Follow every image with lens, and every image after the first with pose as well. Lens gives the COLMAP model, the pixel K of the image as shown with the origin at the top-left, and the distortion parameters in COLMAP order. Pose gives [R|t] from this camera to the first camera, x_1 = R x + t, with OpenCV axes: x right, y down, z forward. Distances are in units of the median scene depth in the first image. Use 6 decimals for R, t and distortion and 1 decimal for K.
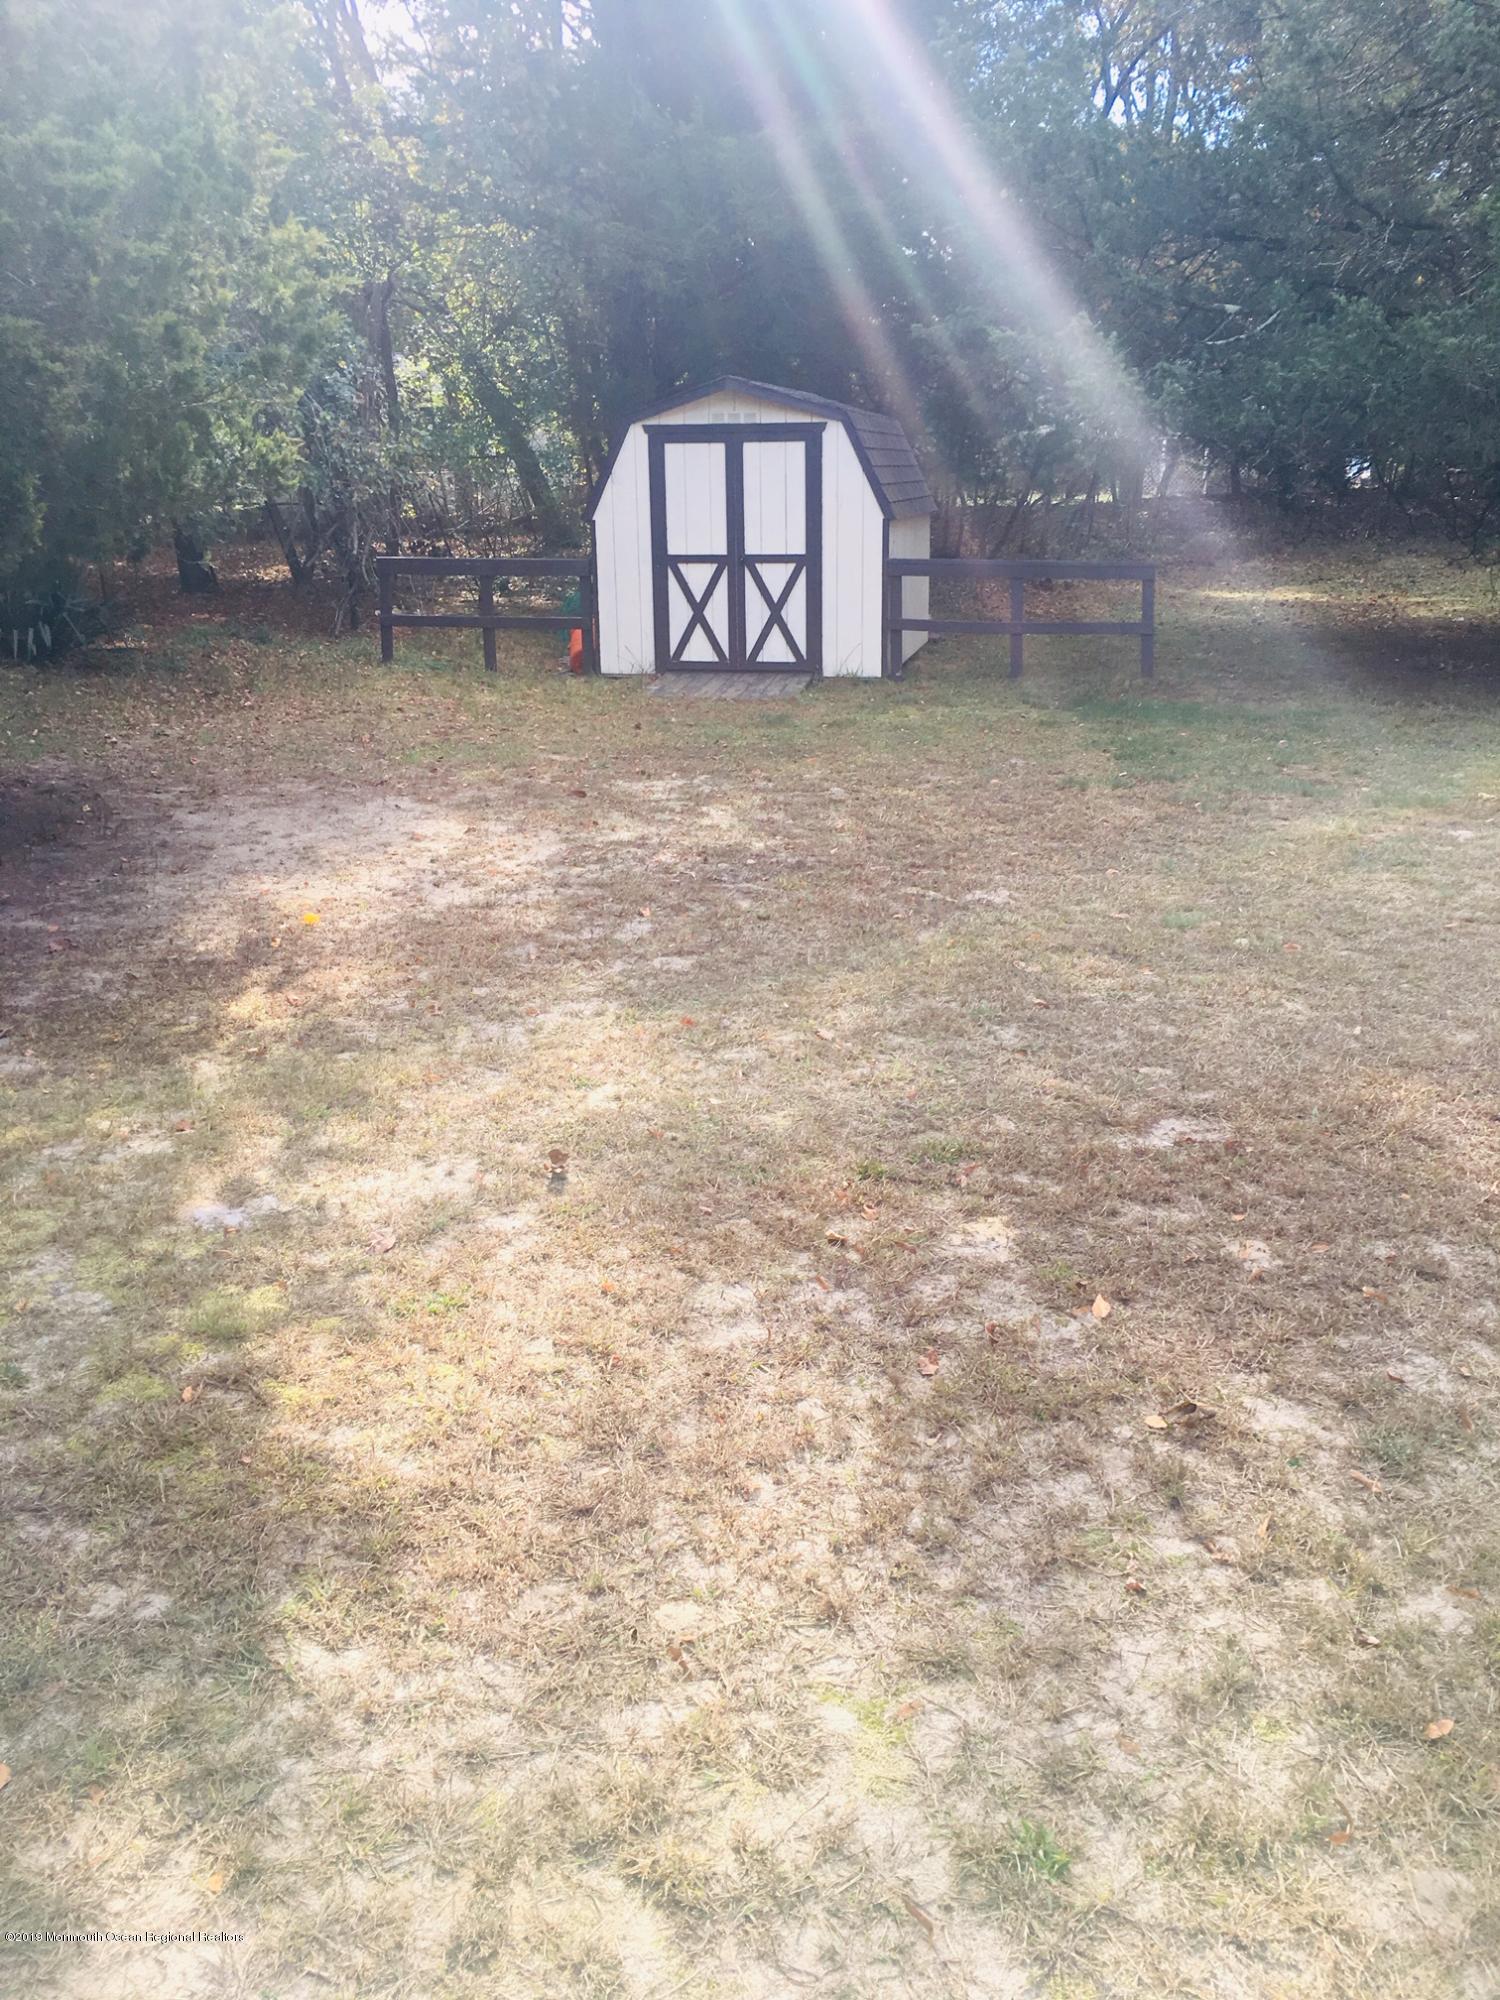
lens RADIAL K [[1728.8, 0, 750.0], [0, 1728.8, 1000.0], [0, 0, 1]] dist [0.069949, -0.013887]
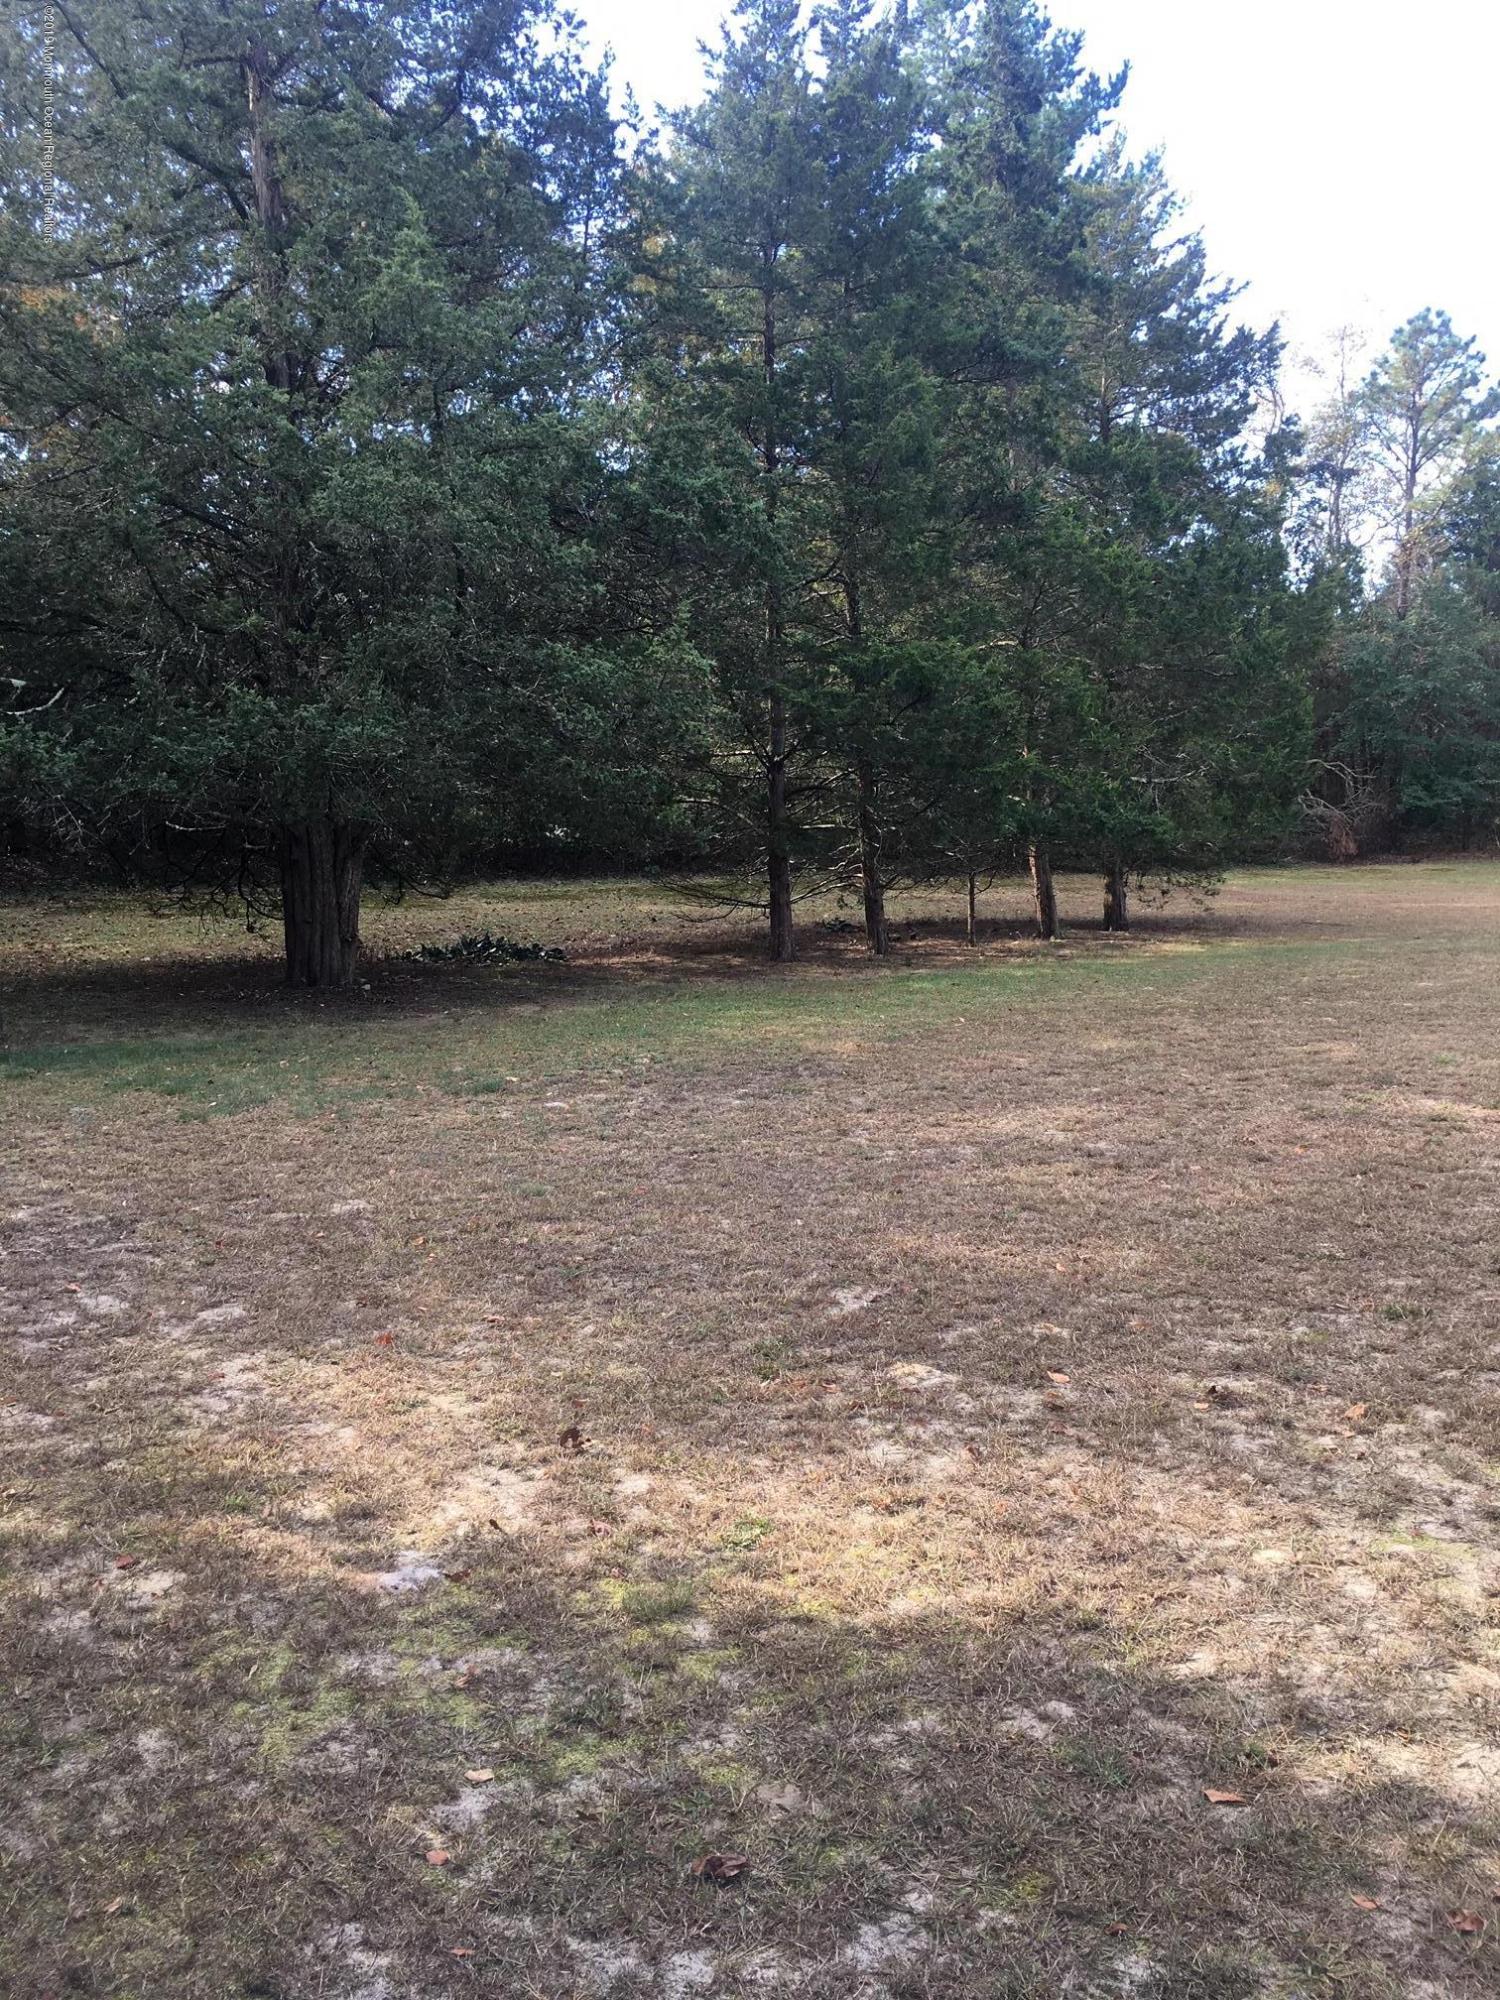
lens RADIAL K [[1728.8, 0, 750.0], [0, 1728.8, 1000.0], [0, 0, 1]] dist [0.069949, -0.013887]
pose [[0.619037, -0.085940, 0.780645, -1.085400], [0.235272, 0.968637, -0.079931, -0.077706], [-0.749293, 0.233145, 0.619842, 0.199853]]
